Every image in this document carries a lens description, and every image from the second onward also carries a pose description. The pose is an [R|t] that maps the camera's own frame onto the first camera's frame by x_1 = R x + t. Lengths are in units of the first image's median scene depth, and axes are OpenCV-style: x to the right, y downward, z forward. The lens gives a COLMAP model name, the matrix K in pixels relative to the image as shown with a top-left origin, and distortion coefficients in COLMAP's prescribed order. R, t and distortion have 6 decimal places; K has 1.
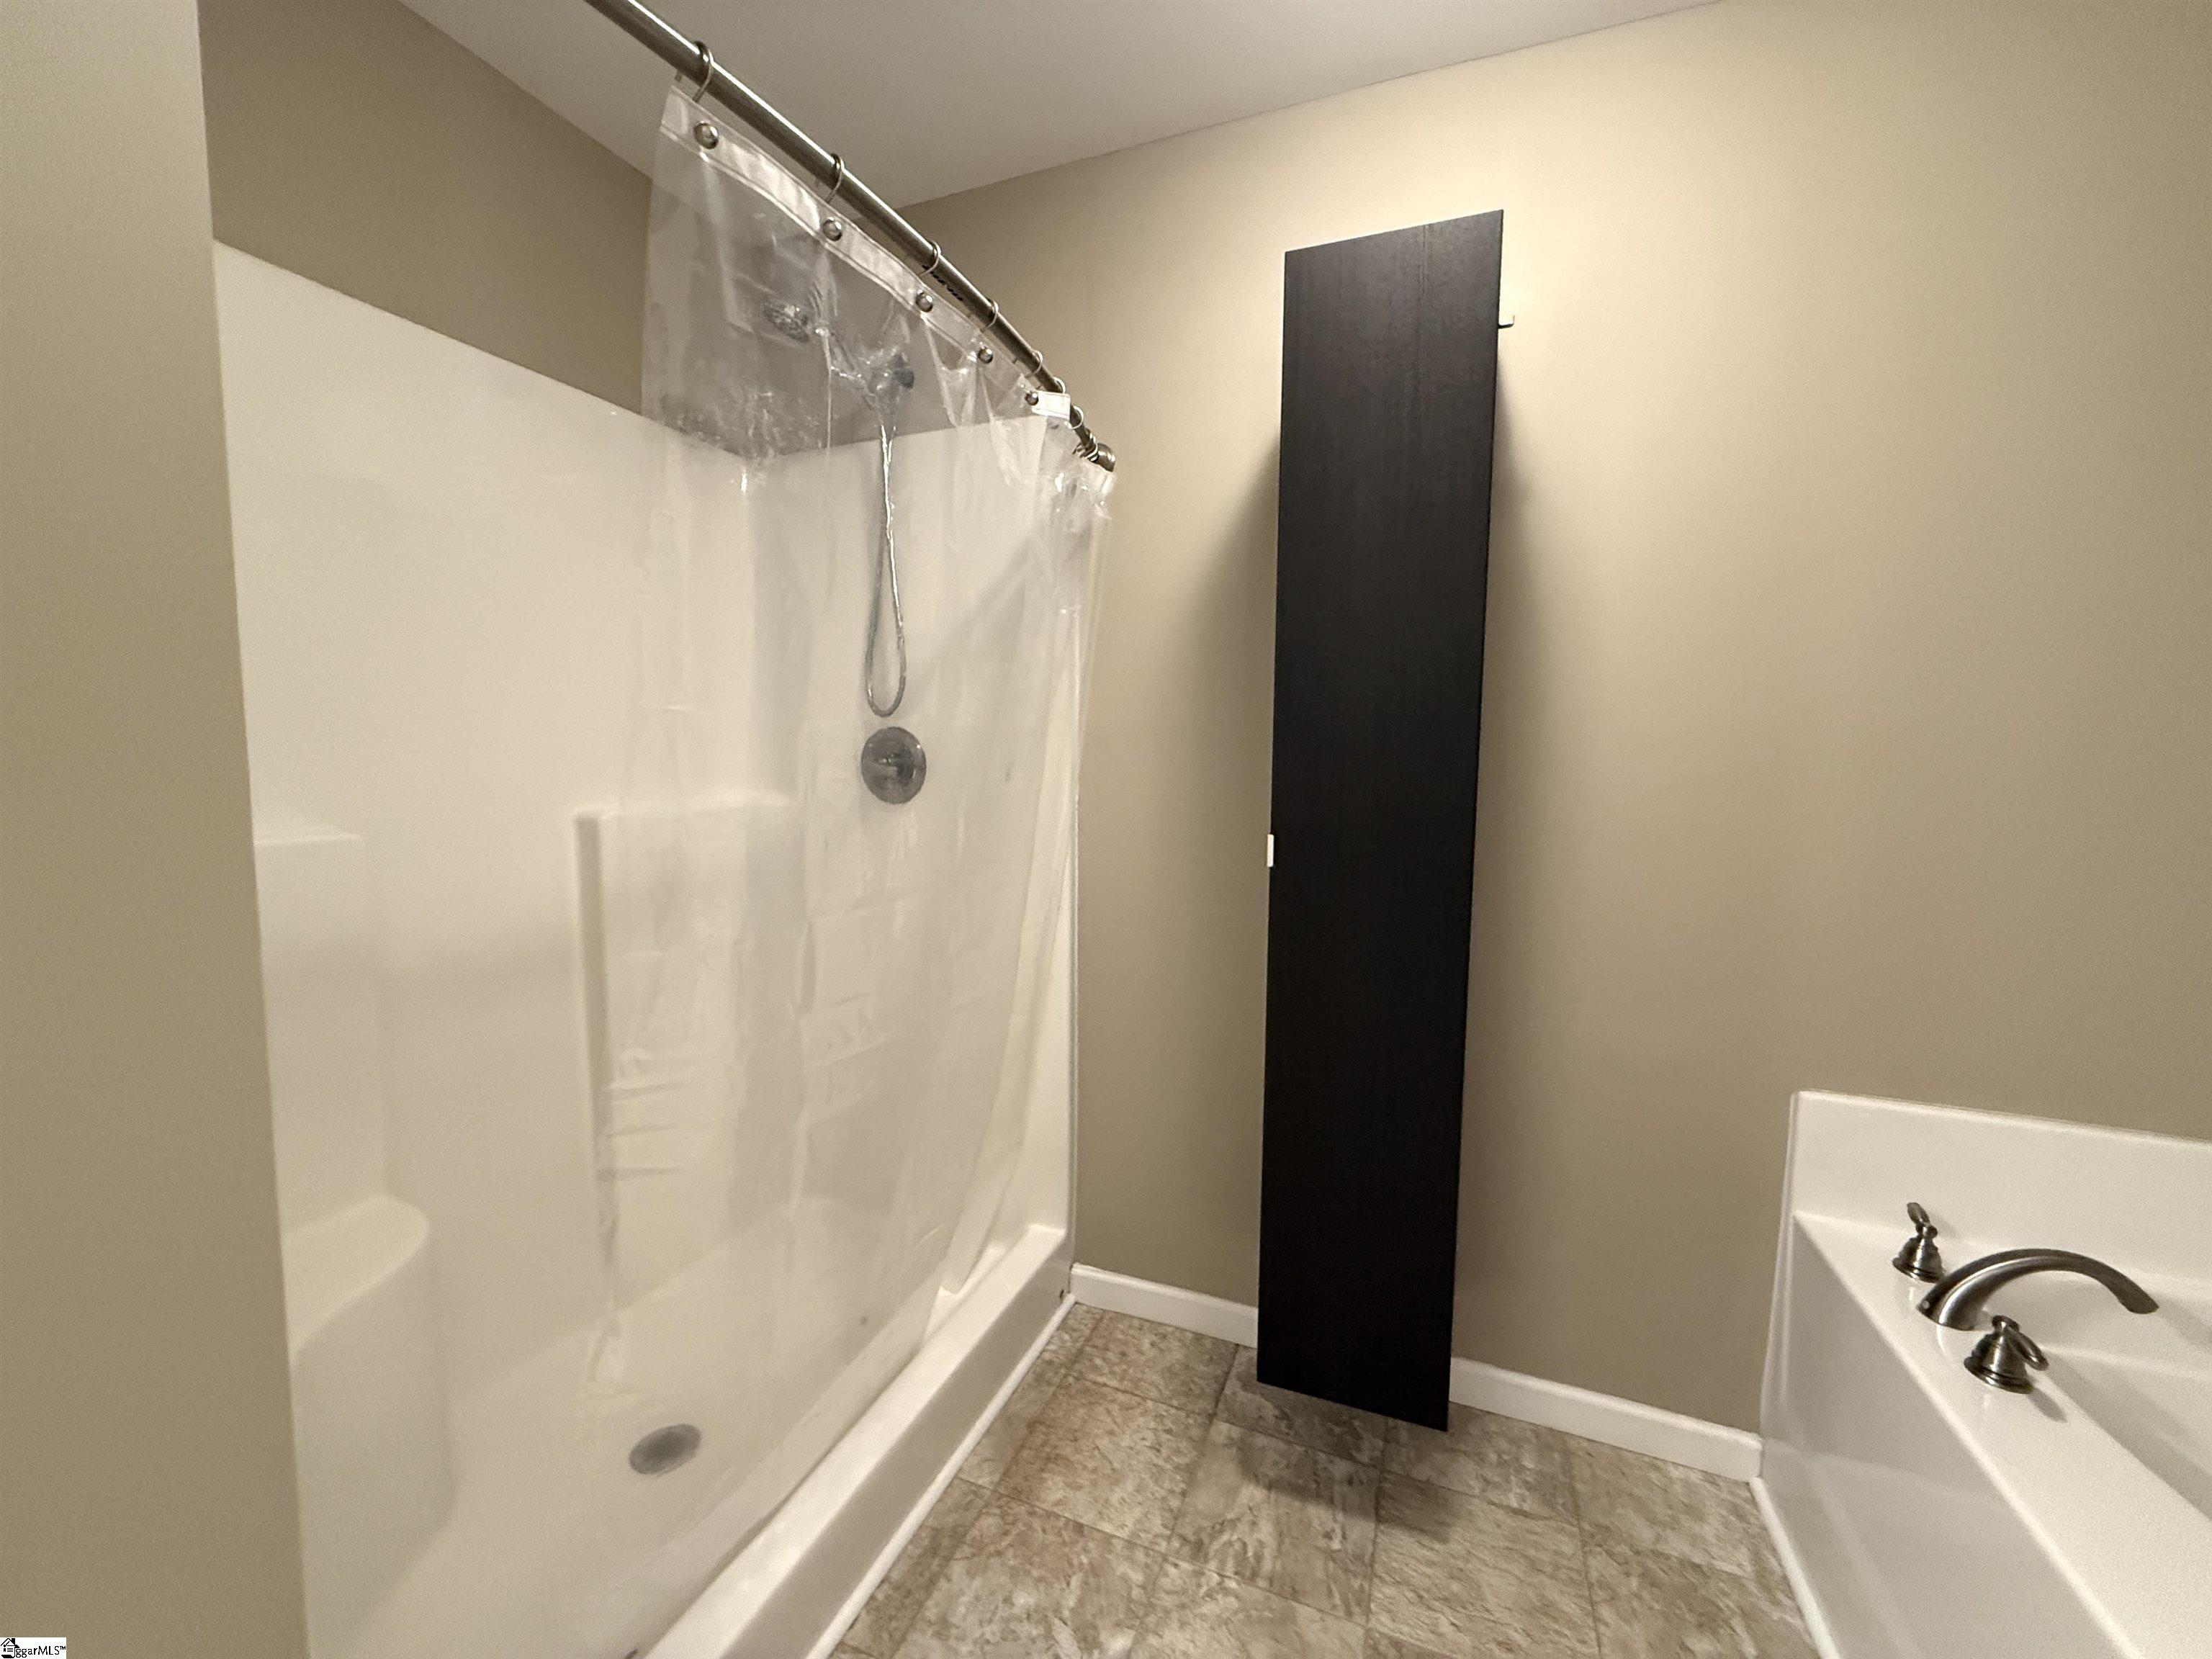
lens RADIAL K [[879.2, 0, 1090.2], [0, 879.2, 831.7], [0, 0, 1]] dist [0.000825, 0.000141]
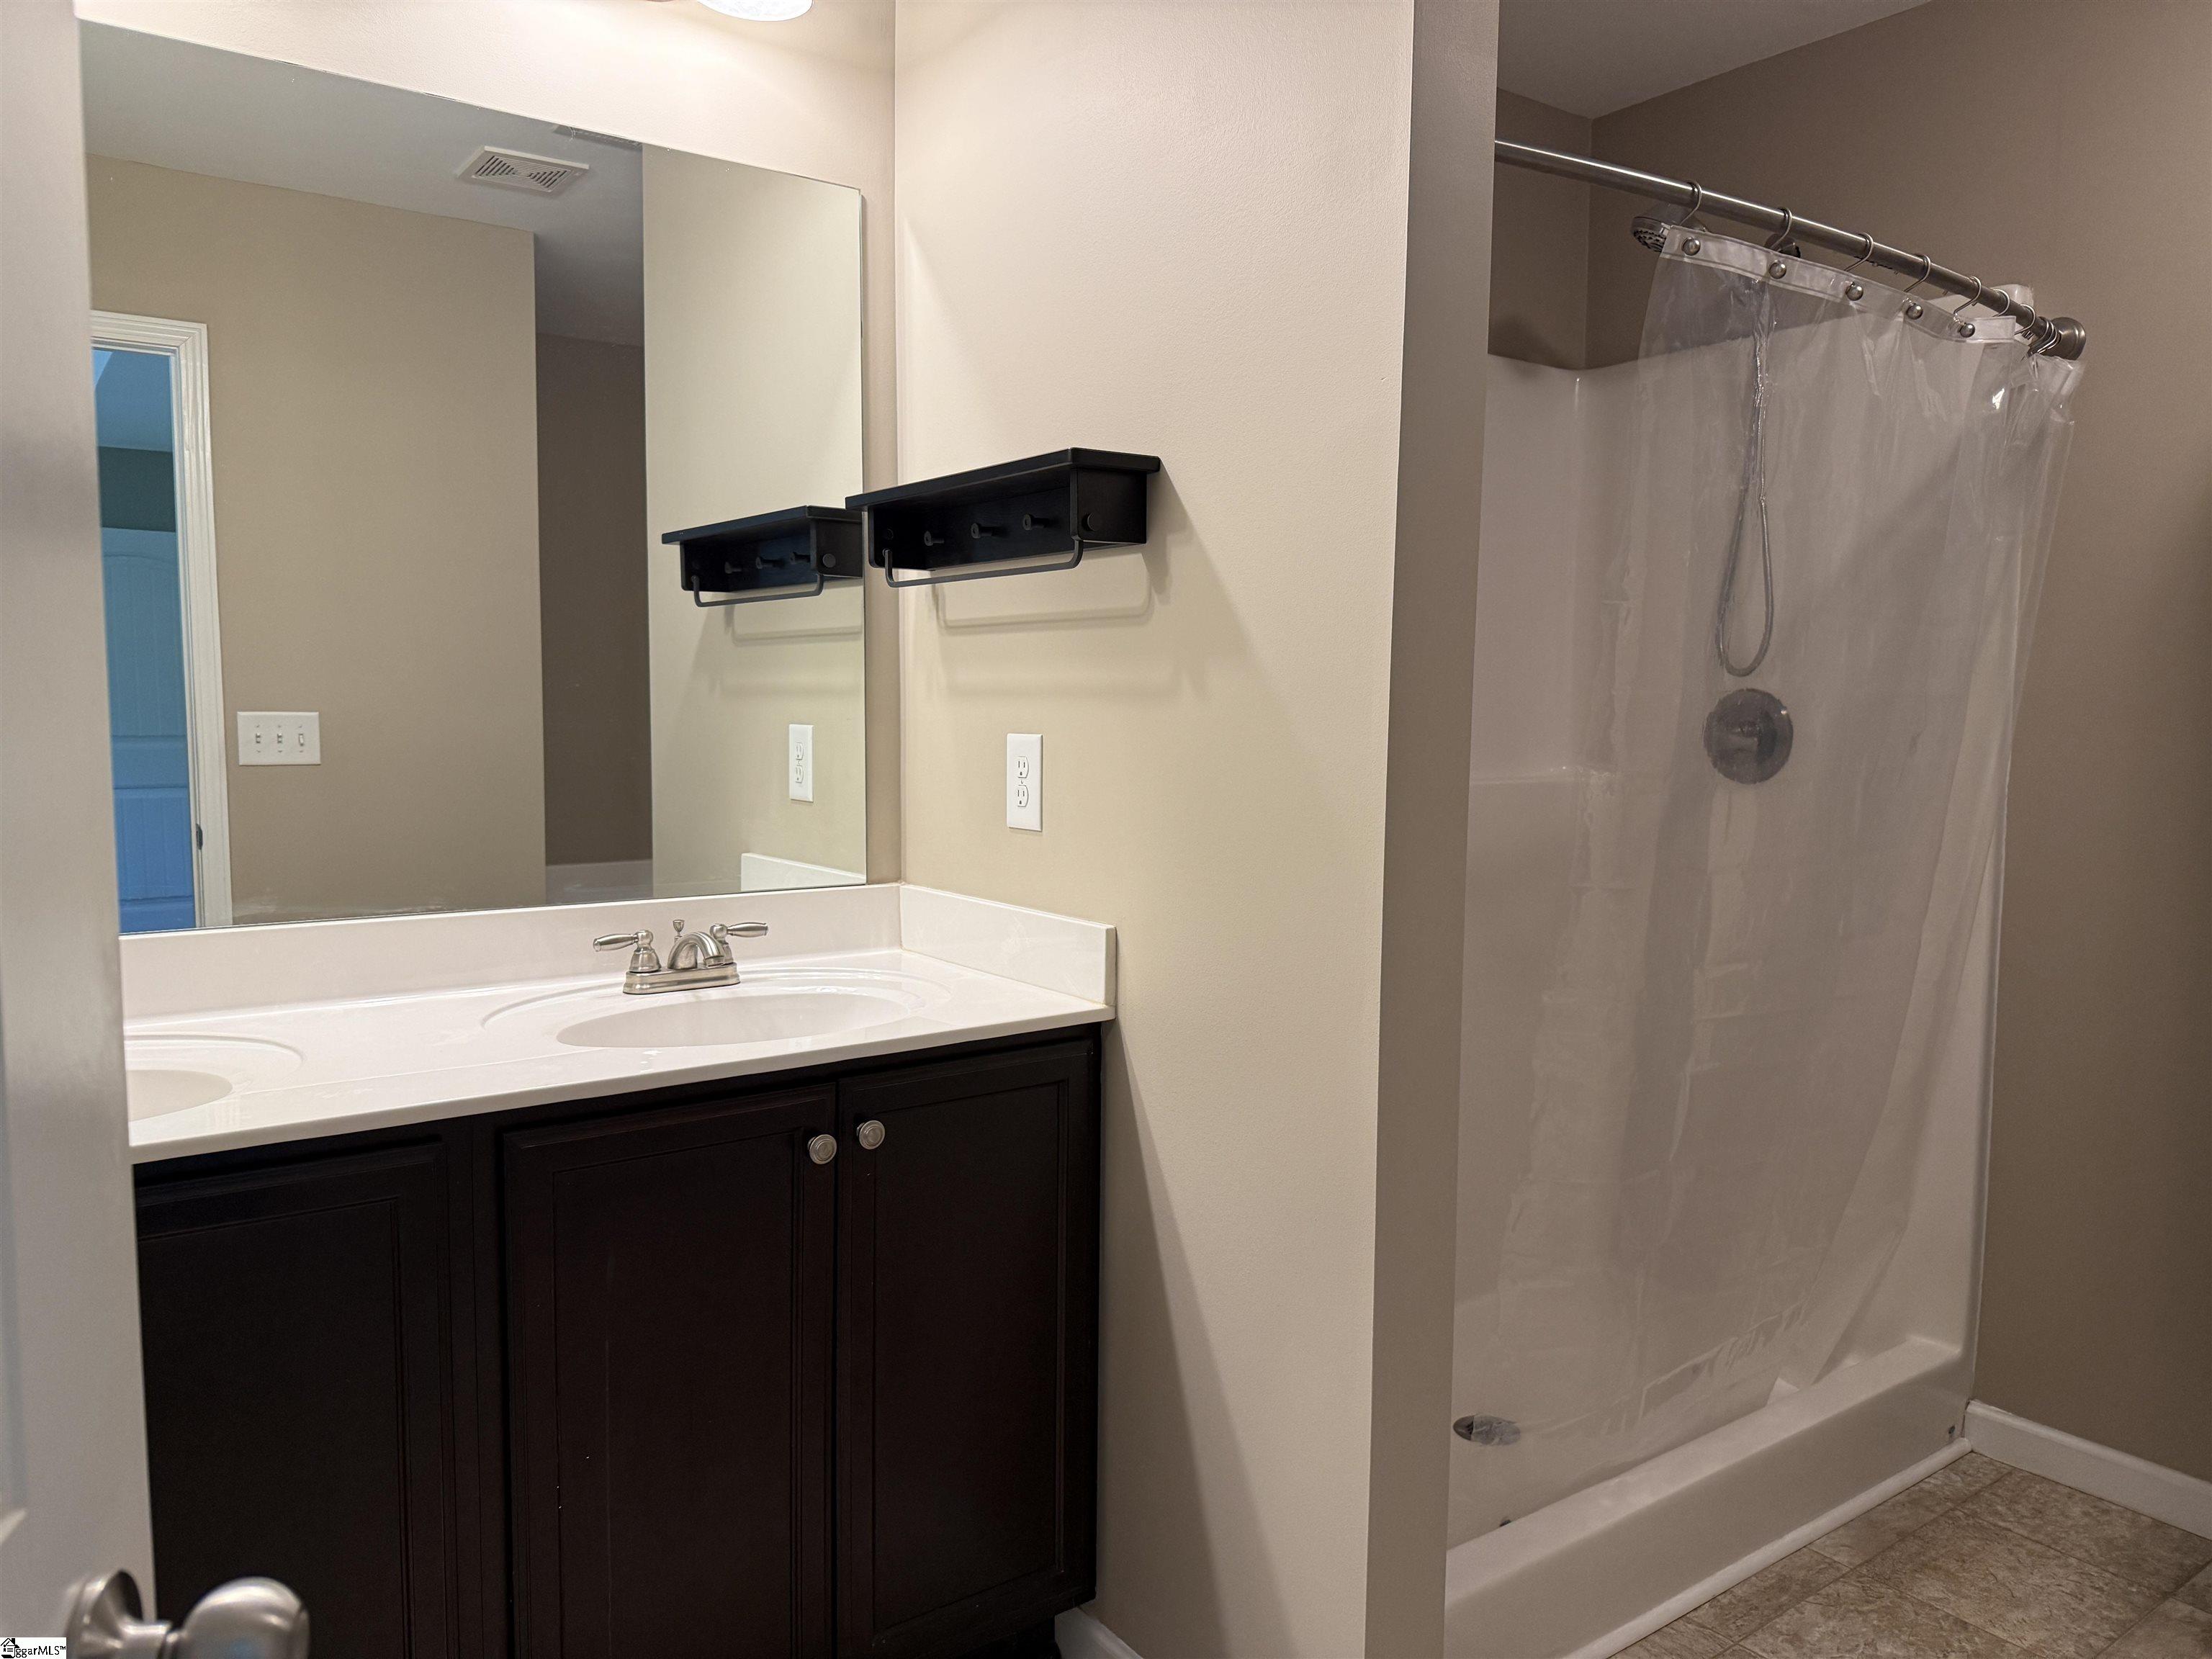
lens RADIAL K [[1556.3, 0, 1106.0], [0, 1556.3, 829.5], [0, 0, 1]] dist [-0.004540, -0.001021]
pose [[0.851721, 0.042681, -0.522255, 0.032239], [-0.050977, 0.998699, -0.001519, 0.059013], [0.521510, 0.027916, 0.852788, -0.724885]]
